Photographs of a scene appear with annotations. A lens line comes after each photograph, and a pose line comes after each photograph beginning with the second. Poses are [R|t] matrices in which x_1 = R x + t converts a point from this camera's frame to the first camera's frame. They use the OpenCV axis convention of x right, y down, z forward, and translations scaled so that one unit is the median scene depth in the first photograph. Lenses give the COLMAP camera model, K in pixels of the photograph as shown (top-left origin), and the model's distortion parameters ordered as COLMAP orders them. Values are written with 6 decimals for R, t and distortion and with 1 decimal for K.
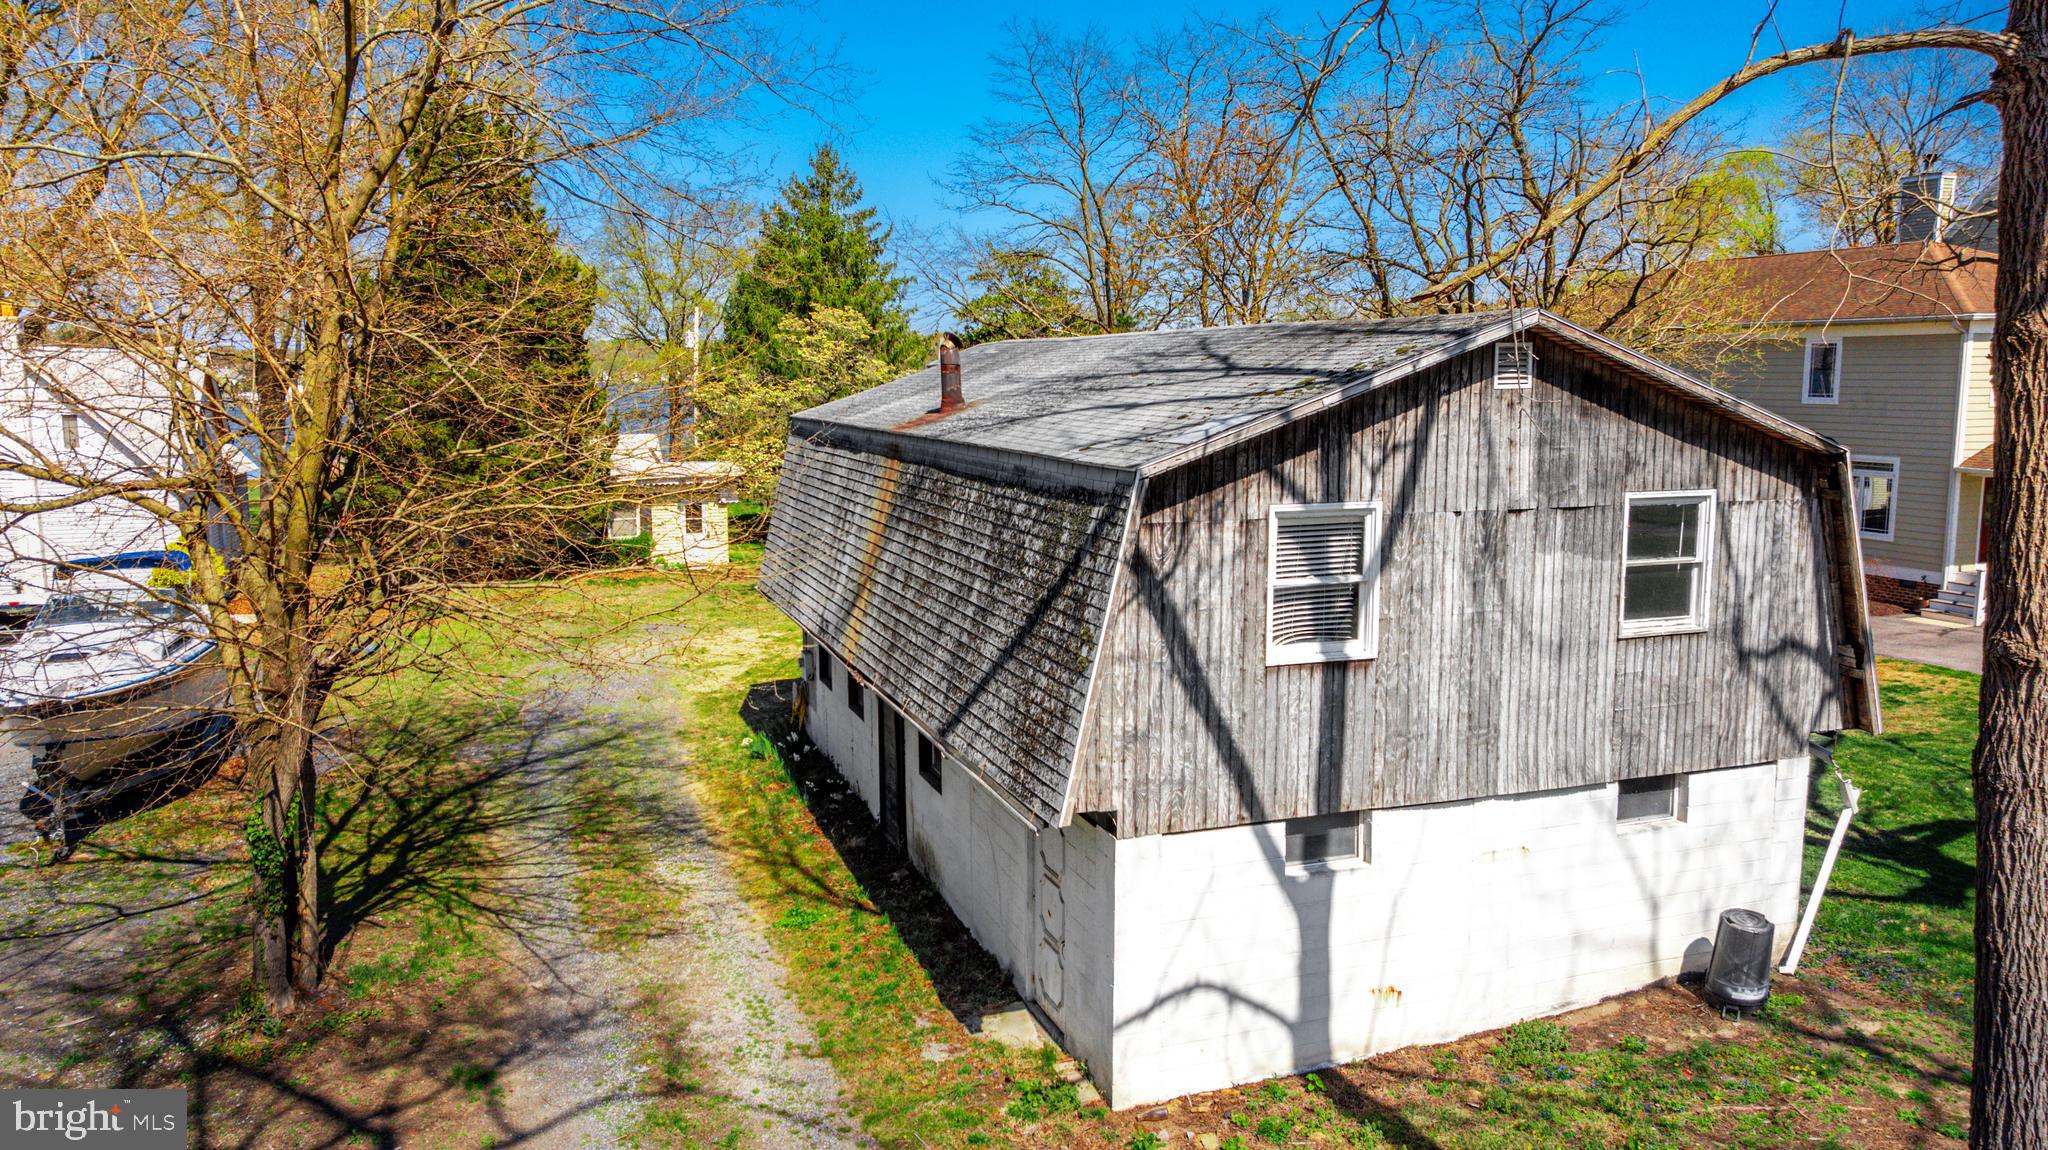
lens RADIAL K [[1439.7, 0, 1017.9], [0, 1439.7, 550.9], [0, 0, 1]] dist [-0.015630, 0.001934]
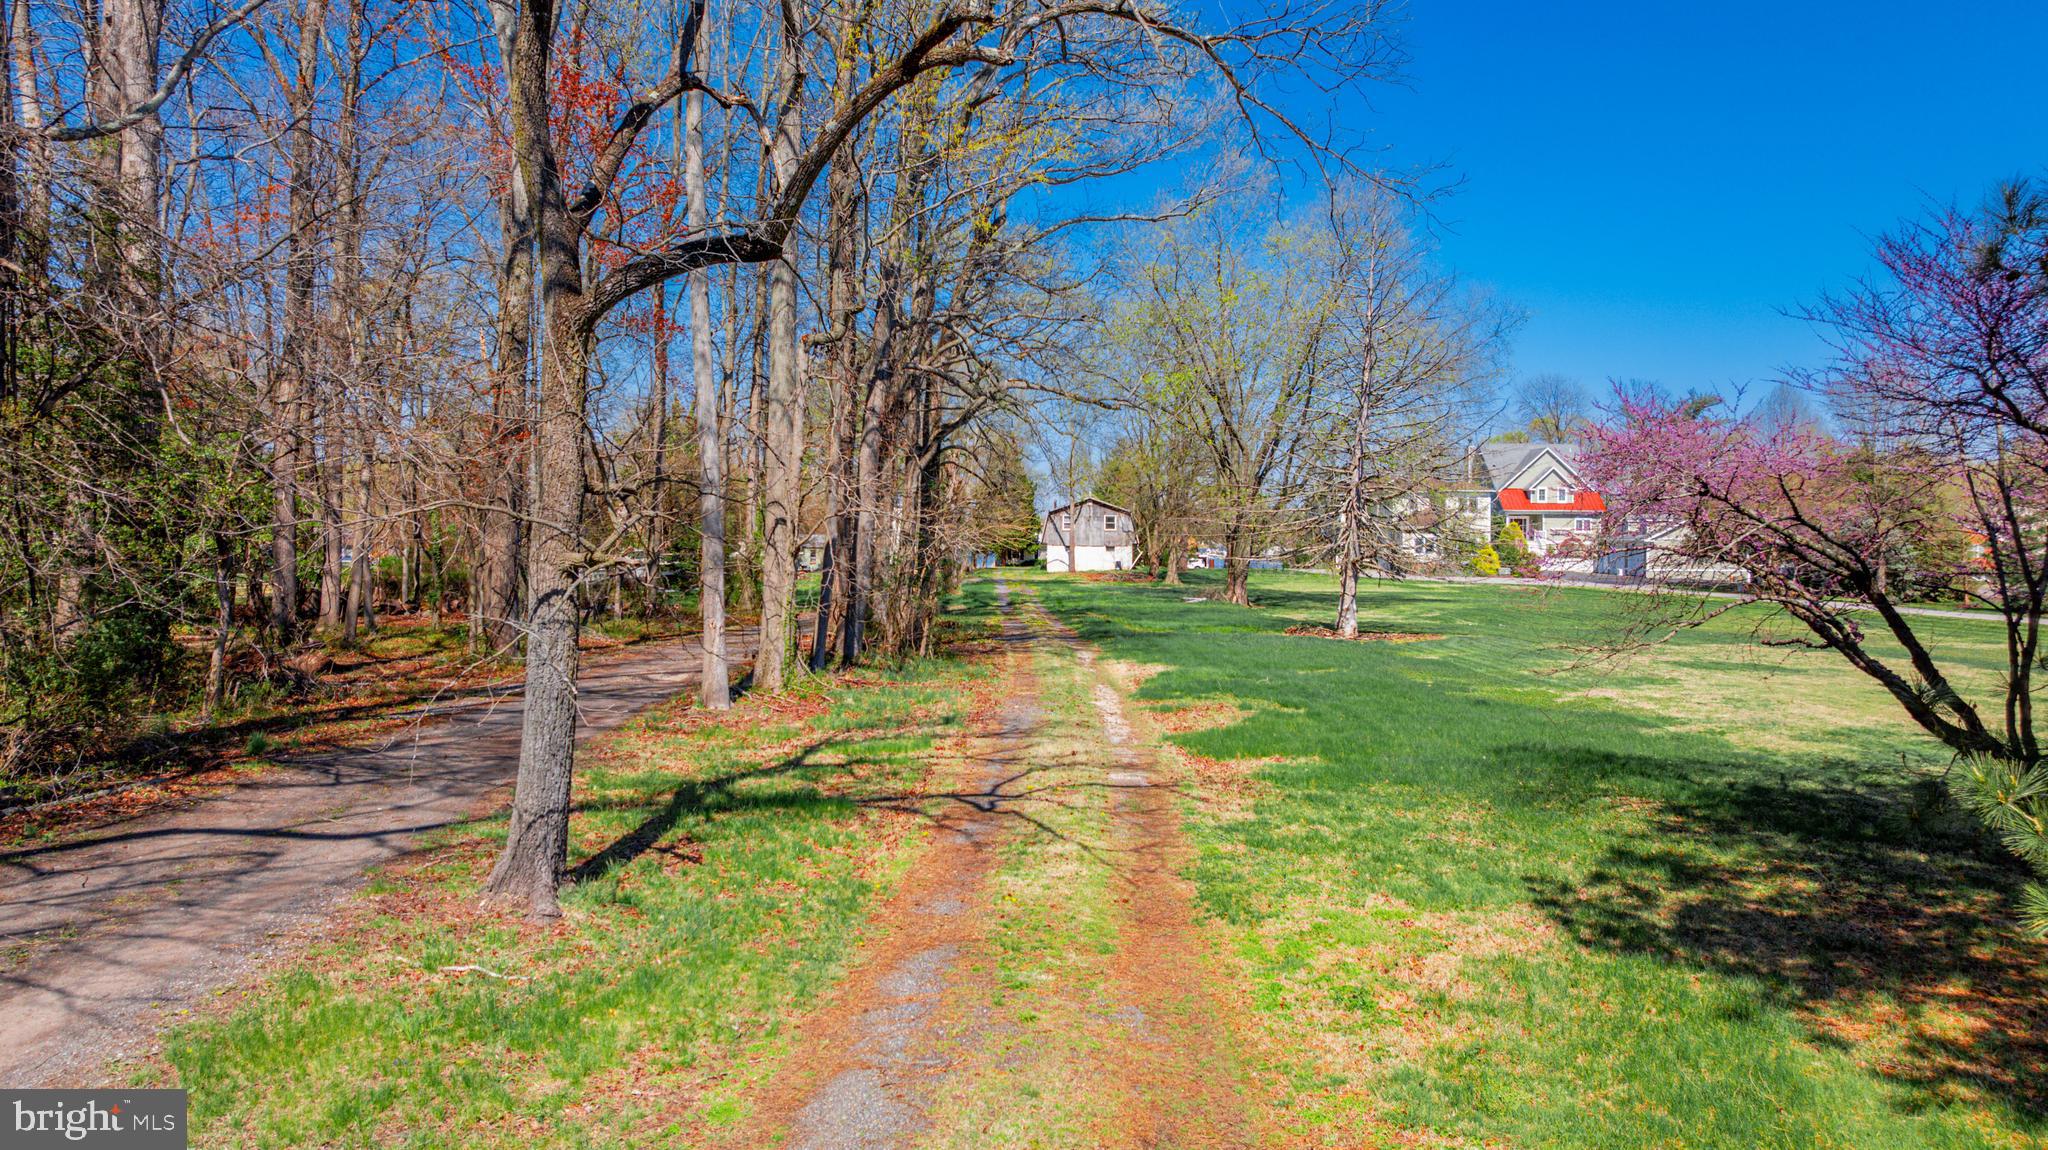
lens RADIAL K [[1439.7, 0, 1017.9], [0, 1439.7, 550.9], [0, 0, 1]] dist [-0.015630, 0.001934]
pose [[0.930295, 0.011452, -0.366634, 3.541794], [-0.055468, 0.992411, -0.109747, 1.333317], [0.362595, 0.122434, 0.923869, -8.386048]]
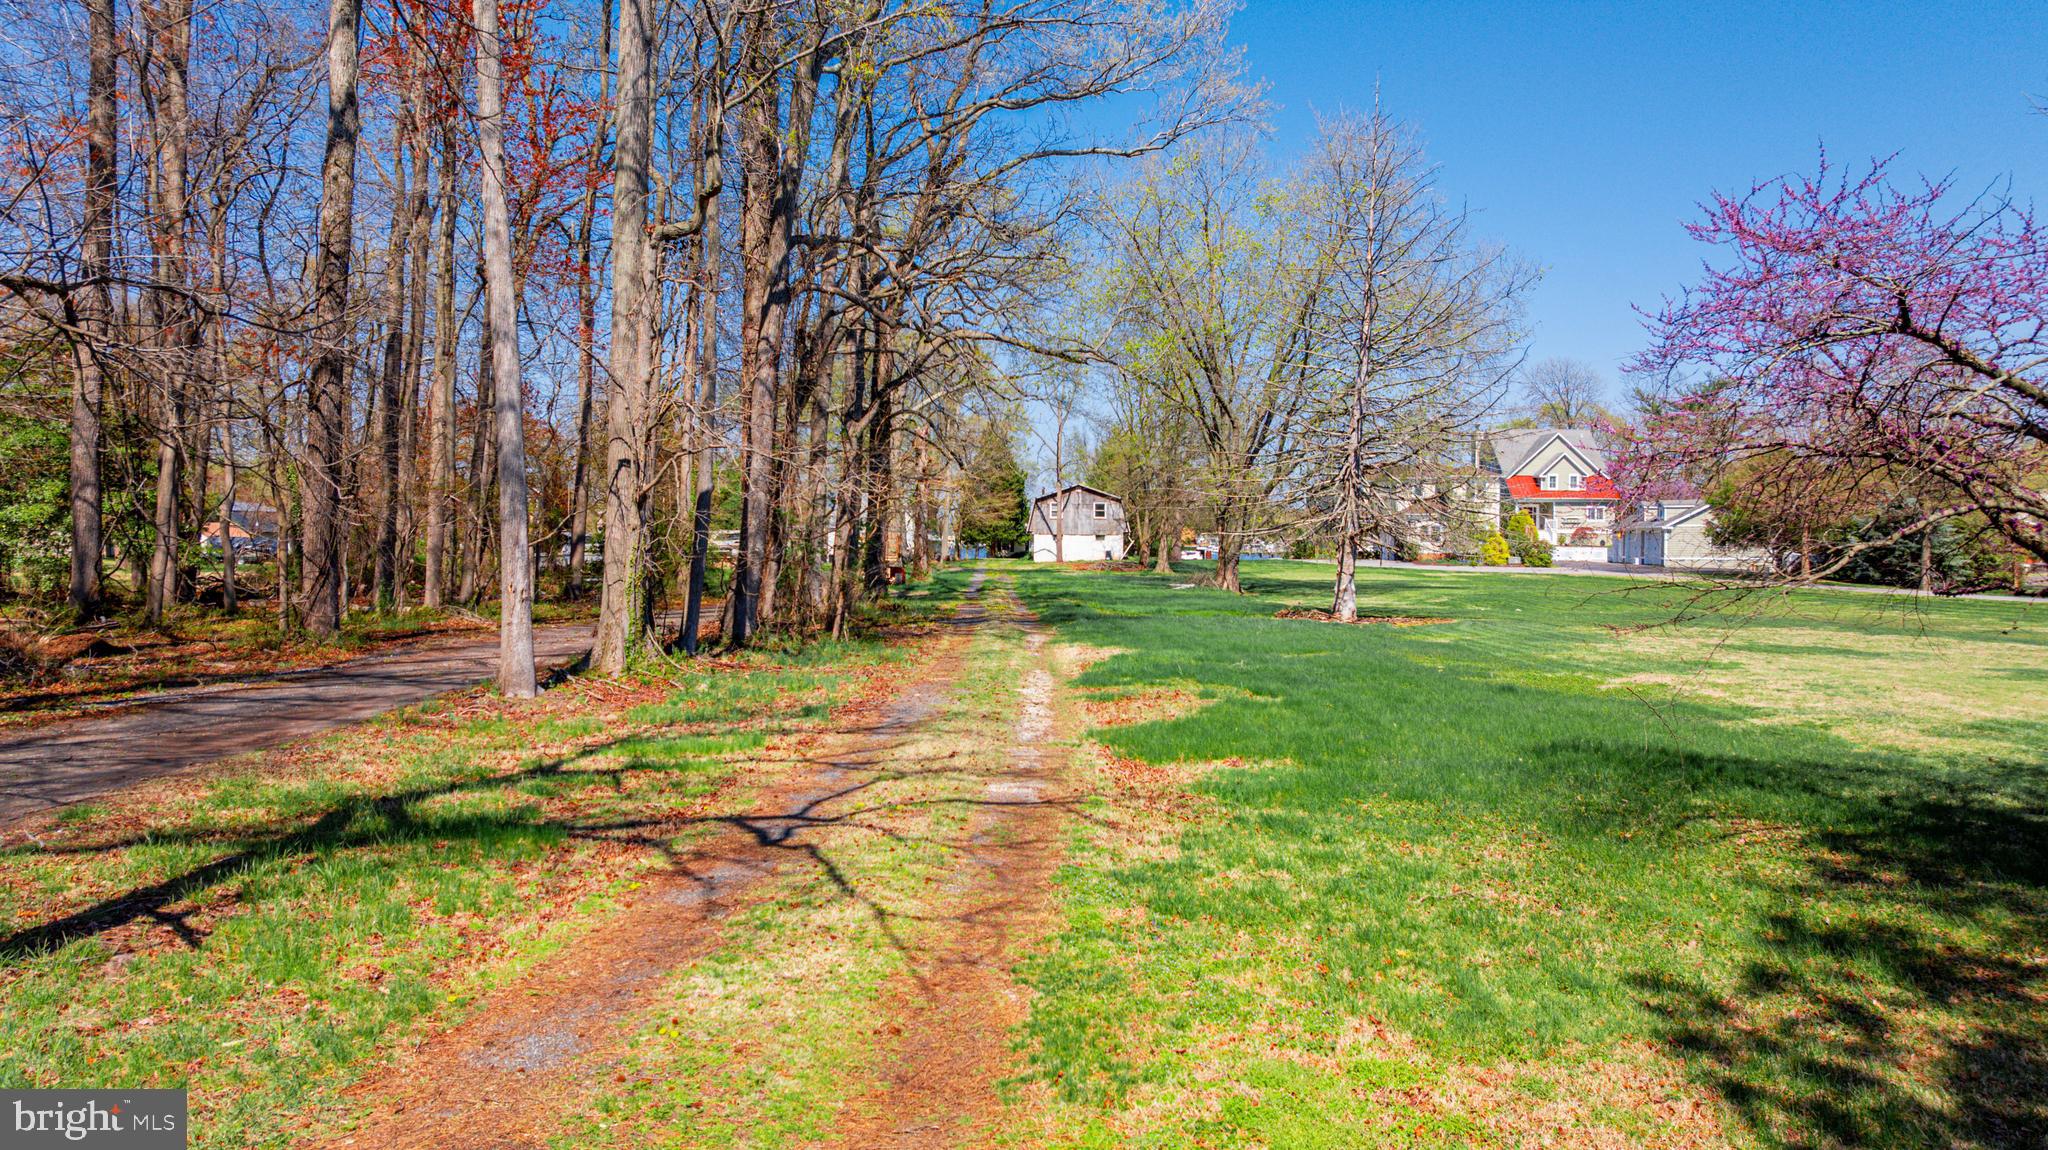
lens RADIAL K [[1439.7, 0, 1017.9], [0, 1439.7, 550.9], [0, 0, 1]] dist [-0.015630, 0.001934]
pose [[0.929215, 0.010099, -0.369403, 3.487248], [-0.054036, 0.992595, -0.108790, 1.338058], [0.365569, 0.121050, 0.922879, -7.898991]]
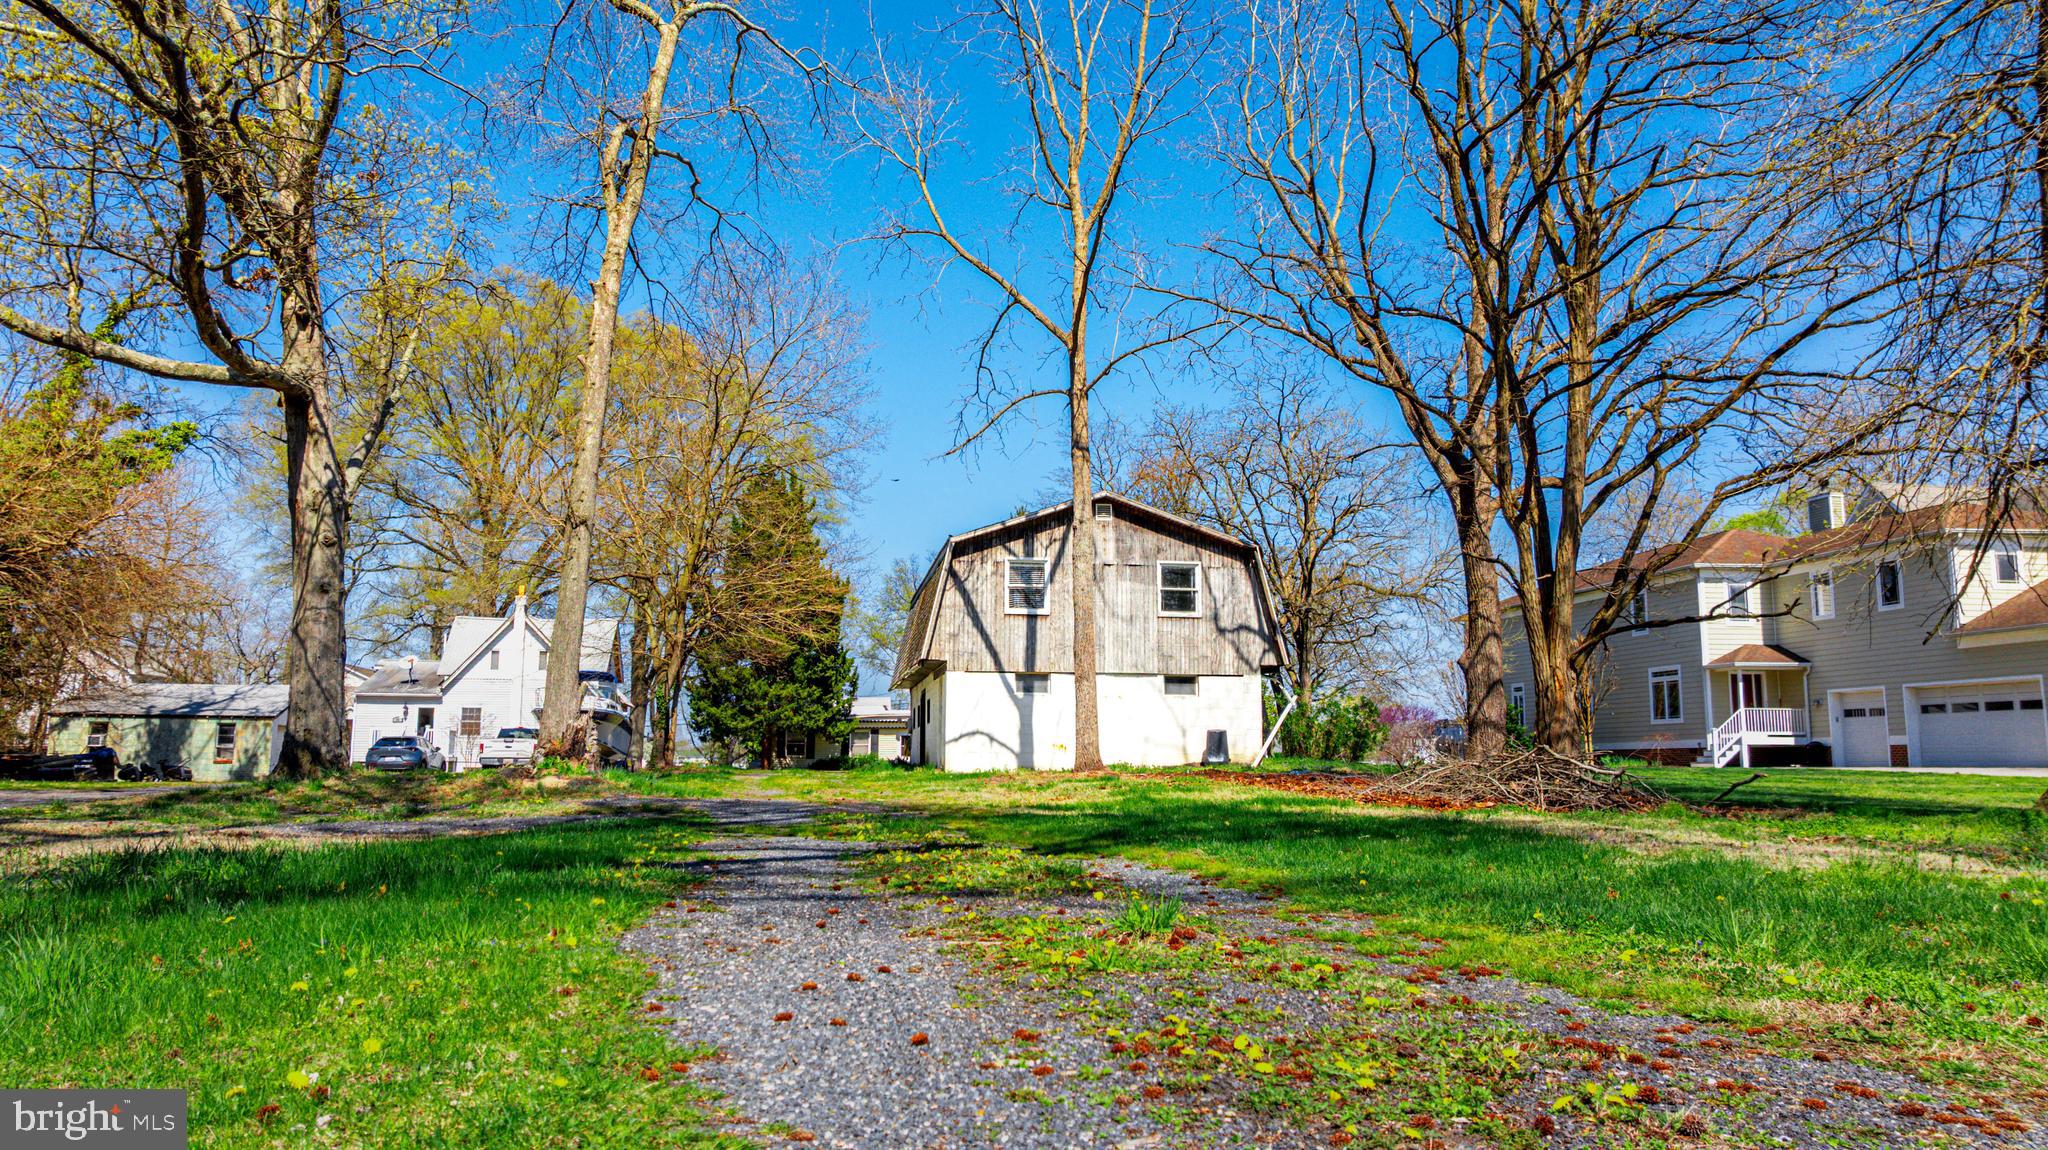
lens RADIAL K [[1441.7, 0, 1020.1], [0, 1441.7, 546.2], [0, 0, 1]] dist [-0.016811, 0.003466]
pose [[0.978431, -0.024968, -0.205058, 0.737269], [-0.032128, 0.962195, -0.270460, 0.669121], [0.204058, 0.271215, 0.940640, -1.566435]]
